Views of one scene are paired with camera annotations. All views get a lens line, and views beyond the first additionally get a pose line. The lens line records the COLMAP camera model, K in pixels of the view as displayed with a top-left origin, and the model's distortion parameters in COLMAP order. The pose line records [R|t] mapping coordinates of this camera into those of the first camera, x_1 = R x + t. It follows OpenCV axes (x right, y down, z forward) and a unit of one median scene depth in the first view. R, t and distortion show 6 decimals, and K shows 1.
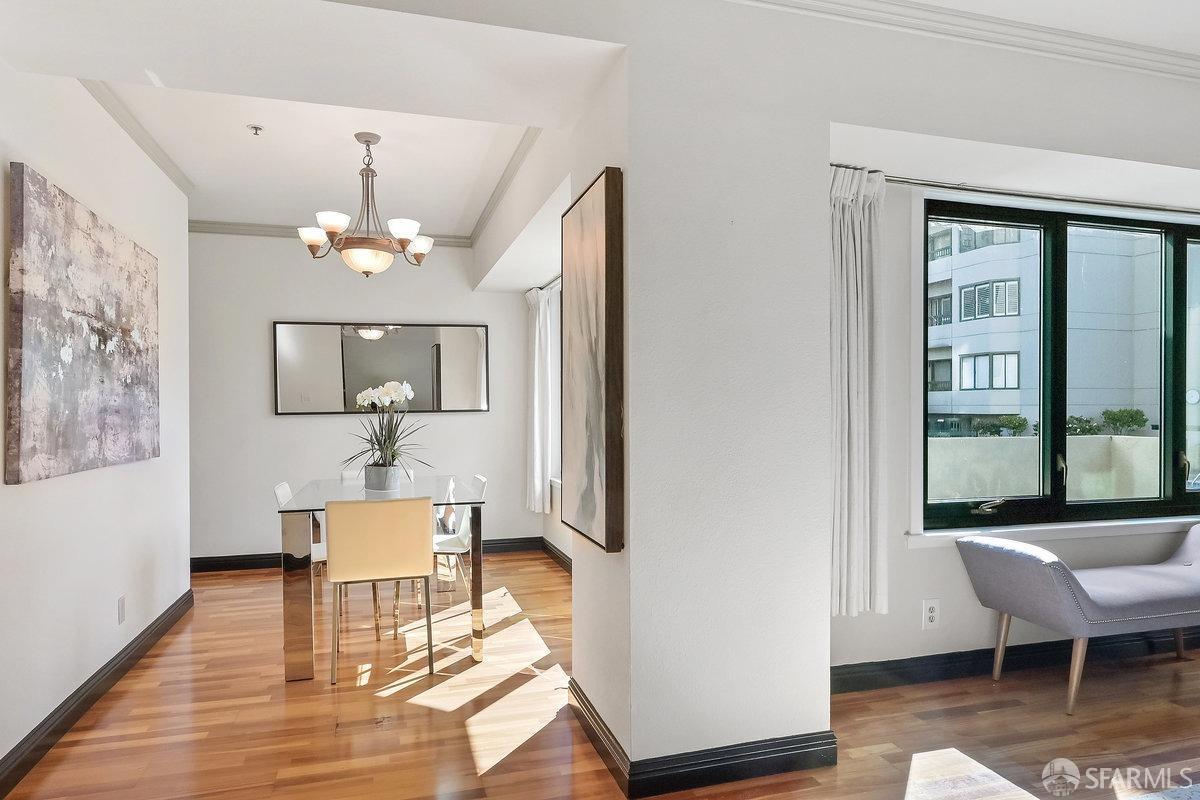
lens RADIAL K [[744.5, 0, 602.3], [0, 744.5, 426.5], [0, 0, 1]] dist [-0.017111, -0.000407]
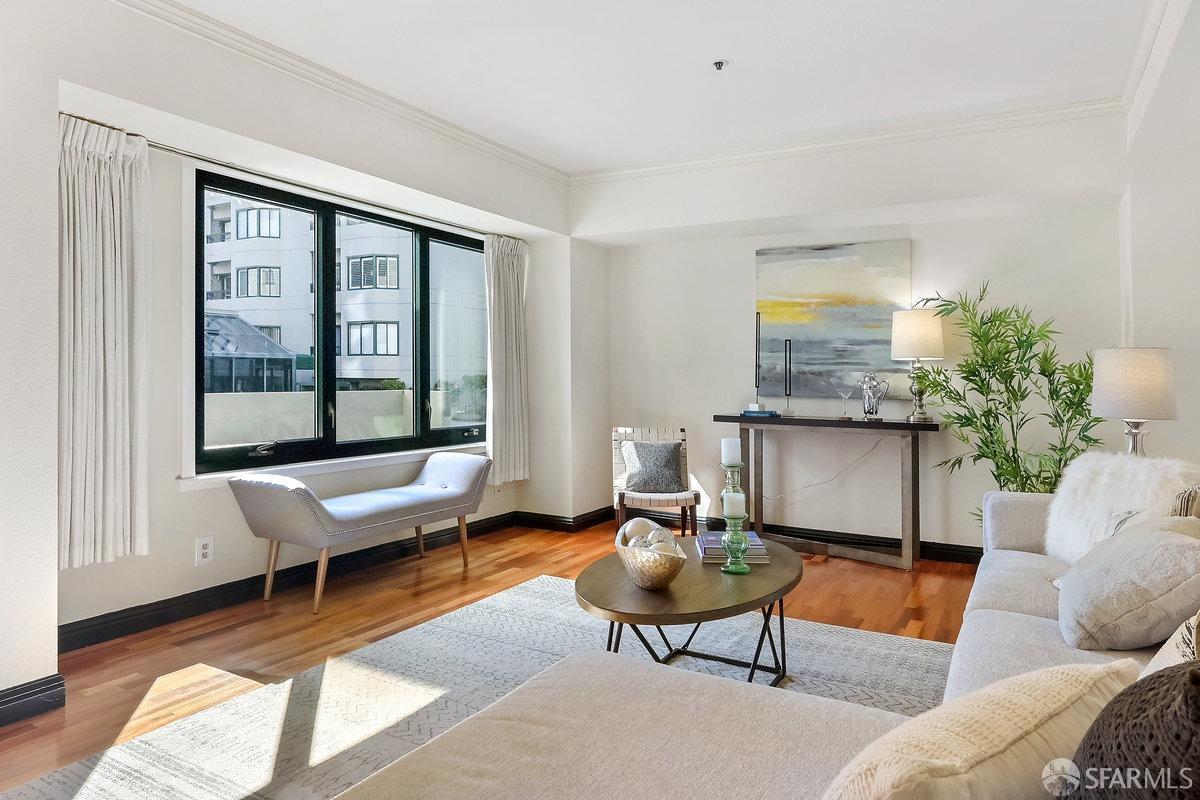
lens RADIAL K [[750.7, 0, 606.9], [0, 750.7, 372.6], [0, 0, 1]] dist [-0.001315, 0.001878]
pose [[0.717330, 0.010700, 0.696651, 0.098026], [0.006771, 0.999728, -0.022327, 0.020711], [-0.696700, 0.020733, 0.717063, -0.204918]]
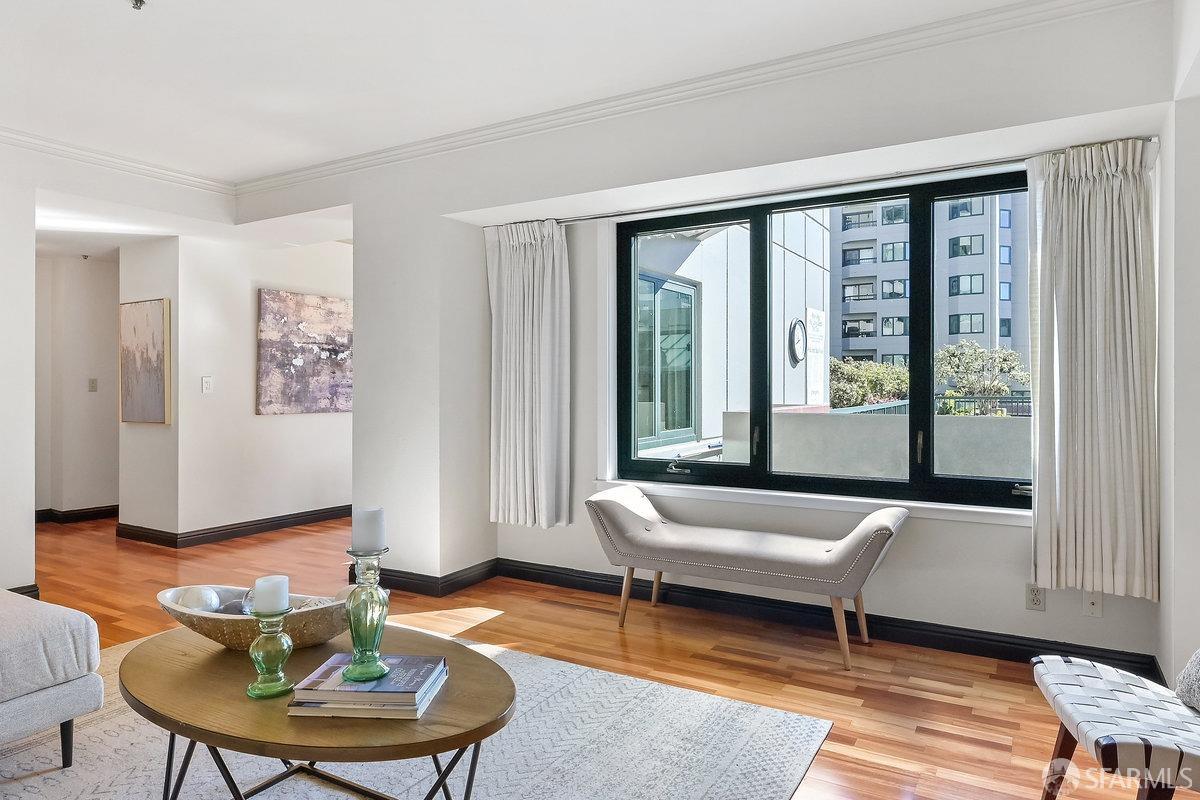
lens RADIAL K [[740.1, 0, 600.0], [0, 740.1, 400.0], [0, 0, 1]] dist [-0.001330, -0.000091]
pose [[0.679154, 0.014620, -0.733850, 1.355093], [-0.015166, 0.999868, 0.005885, -0.004777], [0.733839, 0.007133, 0.679286, 0.093459]]
